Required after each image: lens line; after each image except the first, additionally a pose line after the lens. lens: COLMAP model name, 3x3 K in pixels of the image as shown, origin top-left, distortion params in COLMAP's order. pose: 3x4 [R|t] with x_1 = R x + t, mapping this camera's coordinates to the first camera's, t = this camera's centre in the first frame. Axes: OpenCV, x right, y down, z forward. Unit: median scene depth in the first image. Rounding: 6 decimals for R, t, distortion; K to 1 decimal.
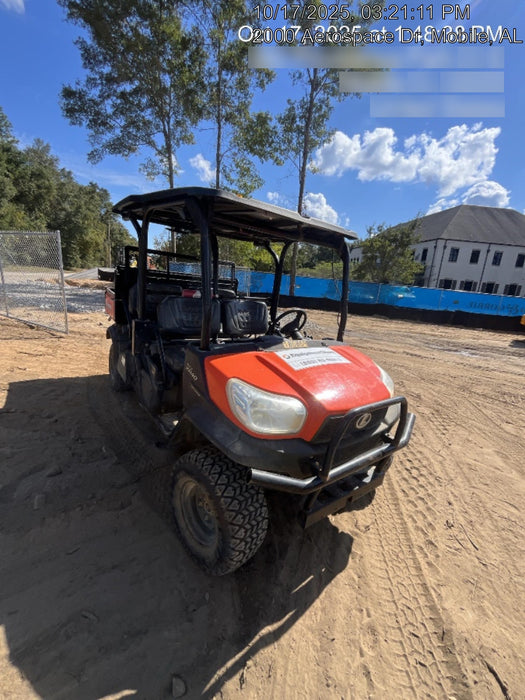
lens RADIAL K [[284.9, 0, 264.5], [0, 284.9, 346.8], [0, 0, 1]] dist [-0.002189, -0.000499]
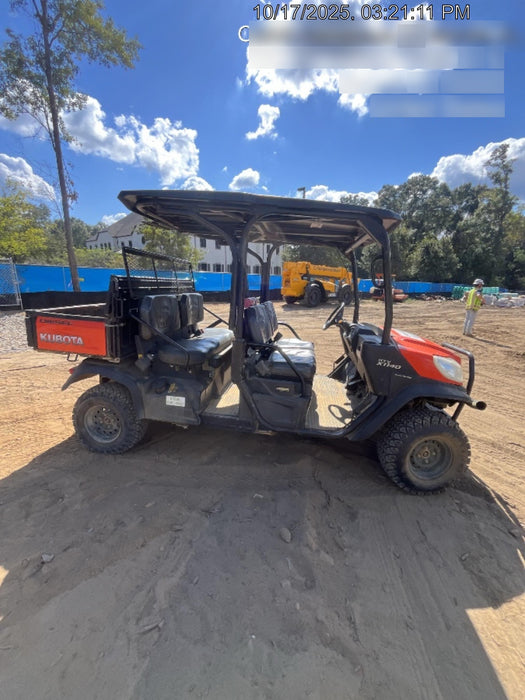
lens RADIAL K [[284.9, 0, 262.8], [0, 284.9, 347.4], [0, 0, 1]] dist [-0.002189, -0.000499]
pose [[0.690805, -0.237967, 0.682760, -0.878152], [0.202827, 0.970152, 0.132916, -0.153543], [-0.694010, 0.046663, 0.718452, 0.304293]]
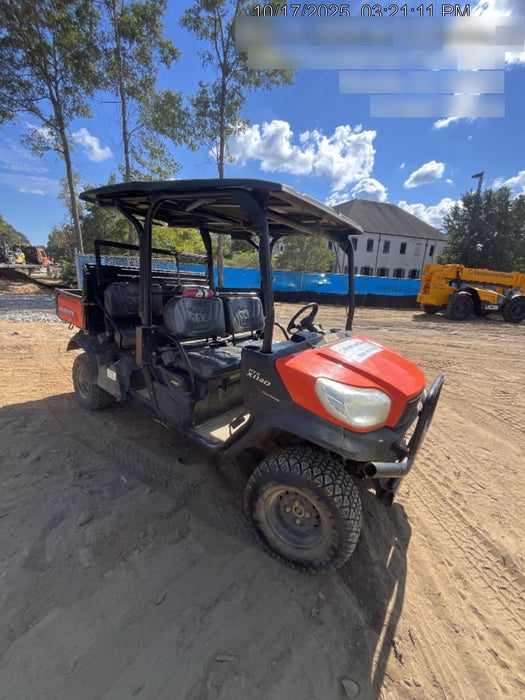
lens RADIAL K [[284.9, 0, 263.8], [0, 284.9, 345.8], [0, 0, 1]] dist [-0.002189, -0.000499]
pose [[0.958167, -0.100835, 0.267858, -0.294887], [0.092774, 0.994775, 0.042617, -0.033794], [-0.270755, -0.015984, 0.962516, 0.050381]]
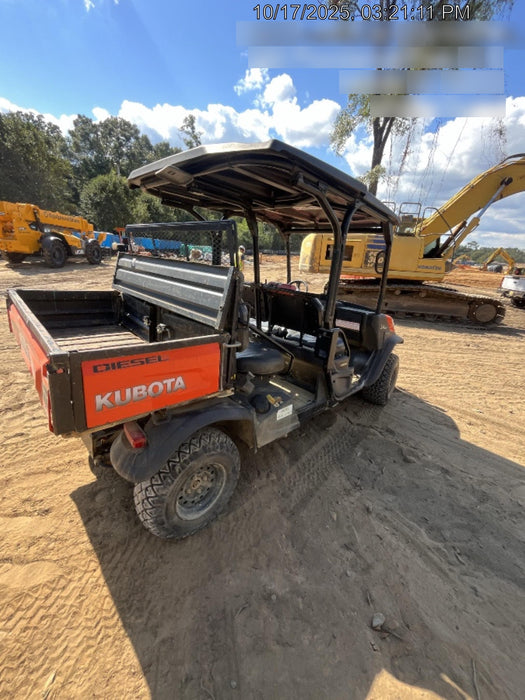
lens RADIAL K [[284.9, 0, 263.4], [0, 284.9, 348.2], [0, 0, 1]] dist [-0.002189, -0.000499]
pose [[-0.133021, -0.420273, 0.897594, -1.096186], [0.134453, 0.889619, 0.436464, -0.407511], [-0.981951, 0.178744, -0.061831, 1.136990]]
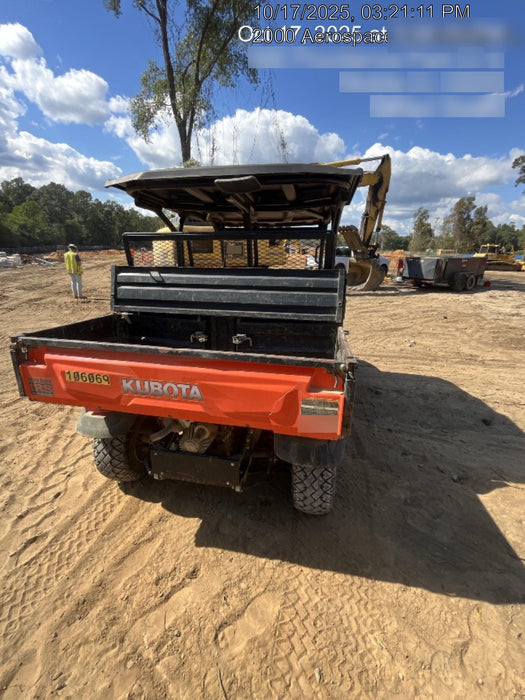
lens RADIAL K [[284.9, 0, 263.4], [0, 284.9, 348.4], [0, 0, 1]] dist [-0.002189, -0.000499]
pose [[-0.680223, -0.337677, 0.650593, -0.920620], [0.082381, 0.846727, 0.525610, -0.514379], [-0.728362, 0.411129, -0.548145, 1.656935]]
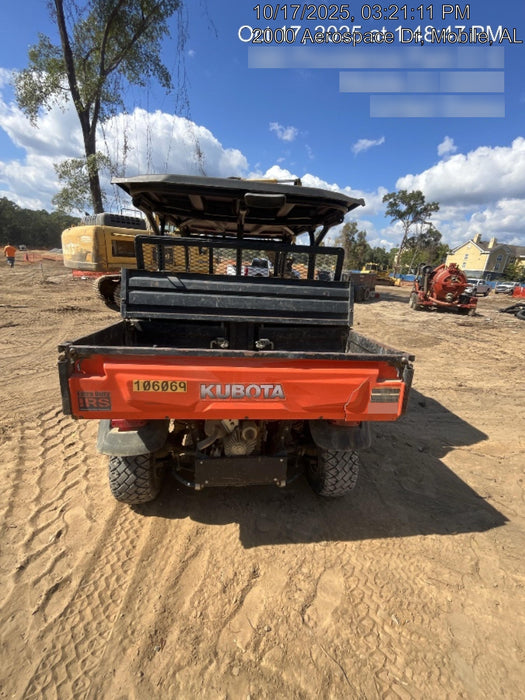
lens RADIAL K [[284.9, 0, 262.1], [0, 284.9, 348.3], [0, 0, 1]] dist [-0.002189, -0.000499]
pose [[-0.856696, -0.290325, 0.426360, -0.743397], [-0.039405, 0.860986, 0.507100, -0.533819], [-0.514314, 0.417630, -0.749043, 1.857330]]
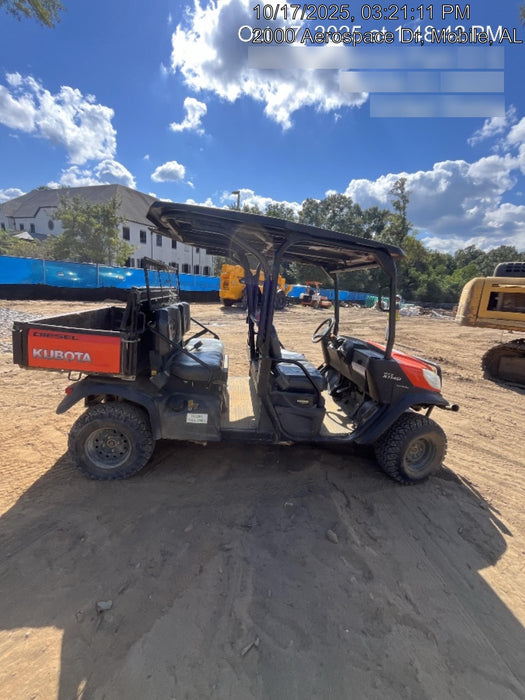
lens RADIAL K [[284.9, 0, 262.7], [0, 284.9, 348.1], [0, 0, 1]] dist [-0.002189, -0.000499]
pose [[0.495758, -0.236422, 0.835660, -1.058403], [0.160681, 0.970589, 0.179271, -0.250441], [-0.853467, 0.045400, 0.519166, 0.491843]]
